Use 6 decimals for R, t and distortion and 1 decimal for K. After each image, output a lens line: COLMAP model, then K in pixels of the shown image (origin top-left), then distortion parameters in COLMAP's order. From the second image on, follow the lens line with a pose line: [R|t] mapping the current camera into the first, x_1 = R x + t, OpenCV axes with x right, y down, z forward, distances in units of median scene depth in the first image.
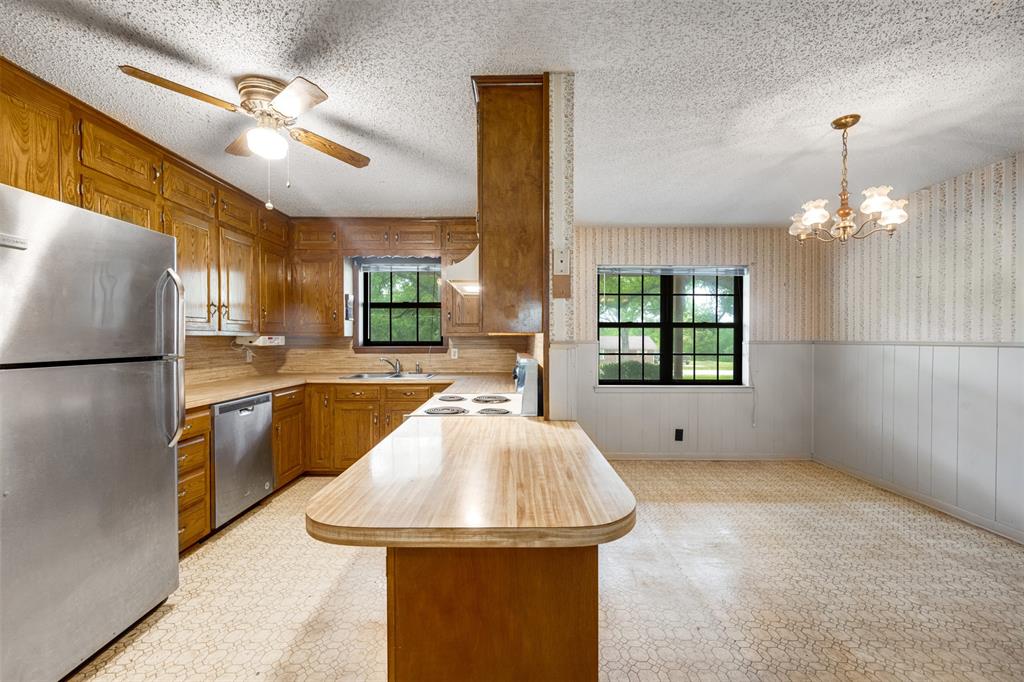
lens RADIAL K [[404.0, 0, 509.8], [0, 404.0, 341.9], [0, 0, 1]] dist [0.001210, 0.000049]
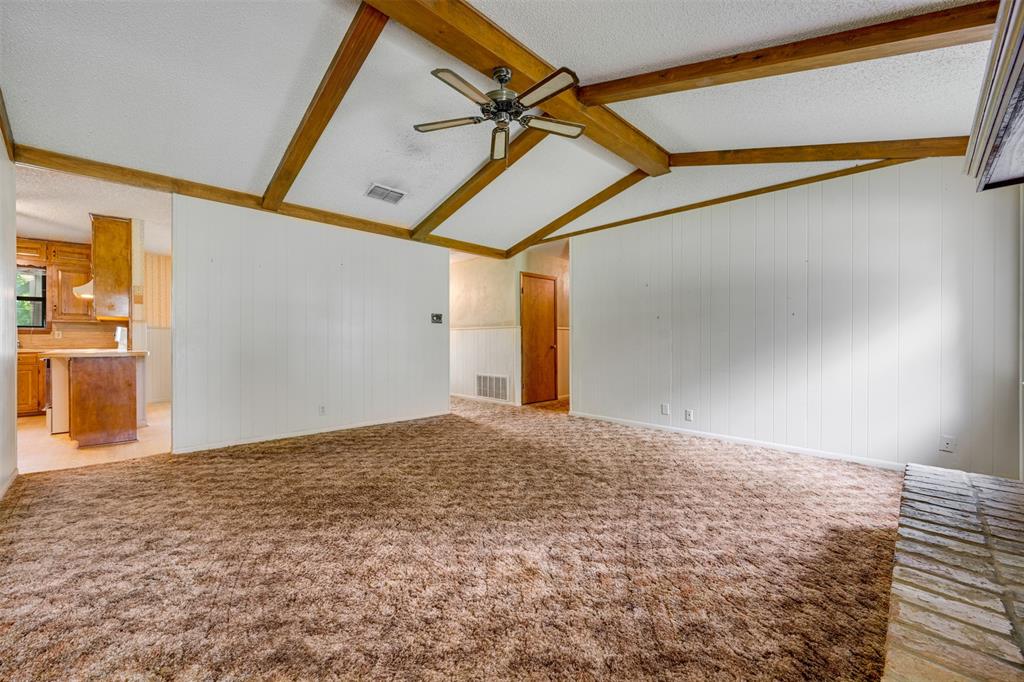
lens RADIAL K [[404.0, 0, 510.0], [0, 404.0, 340.7], [0, 0, 1]] dist [0.001210, 0.000049]
pose [[0.719605, -0.003918, 0.694373, 0.023443], [0.010358, 0.999933, -0.005092, 0.105154], [-0.694307, 0.010856, 0.719597, -1.574854]]
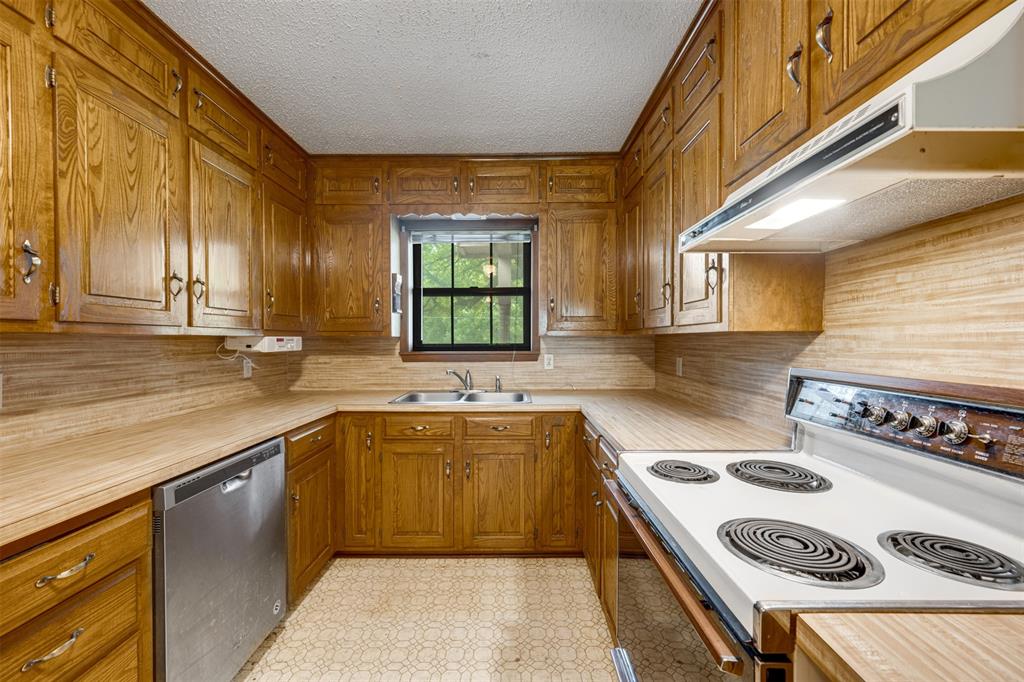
lens RADIAL K [[404.0, 0, 509.6], [0, 404.0, 341.9], [0, 0, 1]] dist [0.001210, 0.000049]
pose [[0.999942, -0.004077, -0.009967, -0.279487], [0.004040, 0.999985, -0.003769, -0.002847], [0.009982, 0.003728, 0.999943, 0.456580]]
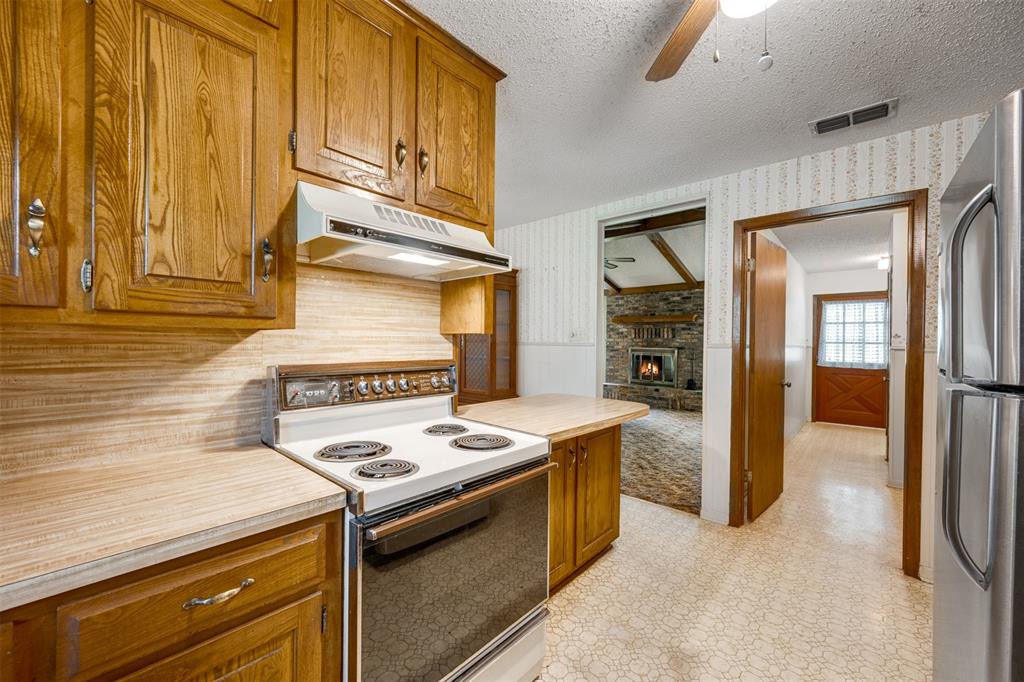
lens RADIAL K [[404.0, 0, 509.0], [0, 404.0, 340.2], [0, 0, 1]] dist [0.001210, 0.000049]
pose [[-0.739315, -0.012458, 0.673244, -0.485047], [-0.008583, 0.999922, 0.009078, -0.010869], [-0.673305, 0.000933, -0.739365, 1.104502]]
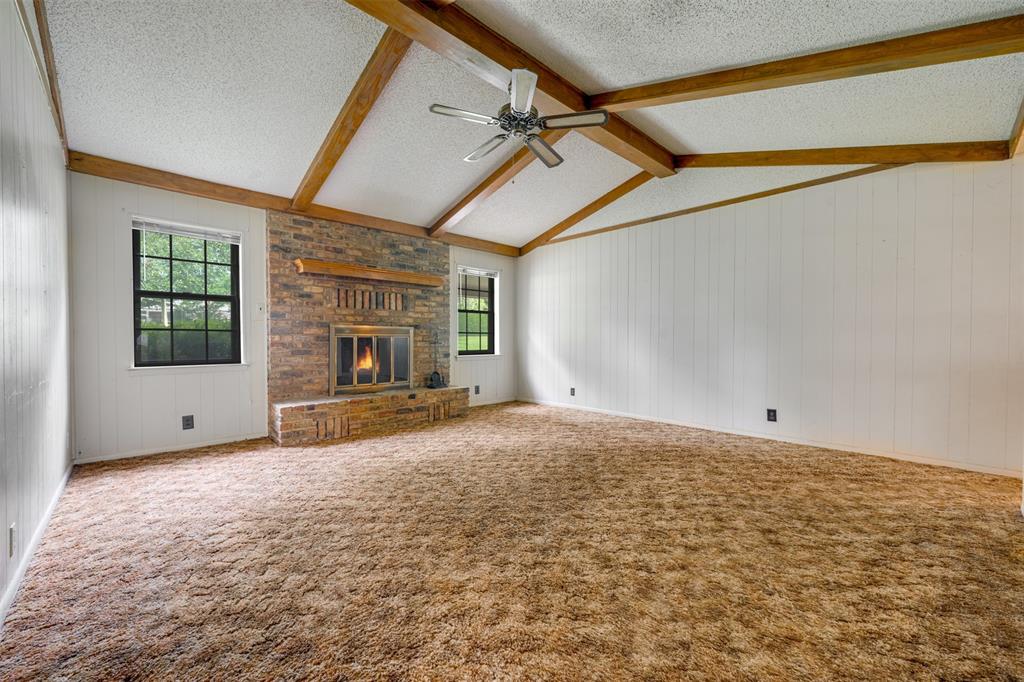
lens RADIAL K [[404.0, 0, 511.2], [0, 404.0, 341.5], [0, 0, 1]] dist [0.001210, 0.000049]
pose [[-0.727543, -0.000875, -0.686061, 1.405324], [-0.011226, 0.999880, 0.010630, 0.099711], [0.685970, 0.015435, -0.727466, -0.120025]]
